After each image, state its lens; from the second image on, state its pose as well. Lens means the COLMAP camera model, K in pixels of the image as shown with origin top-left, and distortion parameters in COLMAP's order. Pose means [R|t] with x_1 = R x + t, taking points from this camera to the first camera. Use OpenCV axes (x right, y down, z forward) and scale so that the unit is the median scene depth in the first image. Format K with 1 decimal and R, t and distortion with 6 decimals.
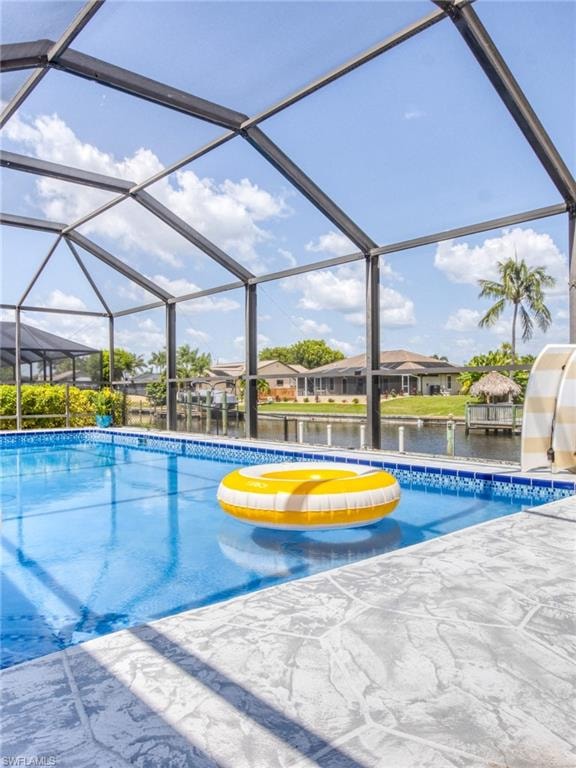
lens RADIAL K [[577.3, 0, 288.6], [0, 577.3, 388.0], [0, 0, 1]] dist [-0.022840, 0.005067]
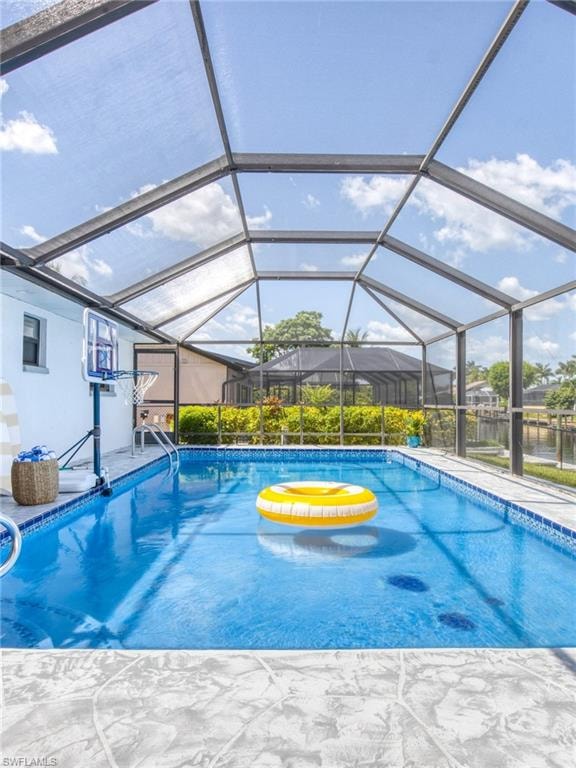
lens RADIAL K [[540.1, 0, 288.1], [0, 540.1, 382.4], [0, 0, 1]] dist [-0.017510, 0.005444]
pose [[0.759113, -0.009928, -0.650883, 0.903621], [-0.007153, 0.999696, -0.023590, -0.155126], [0.650919, 0.022563, 0.758812, 0.394607]]
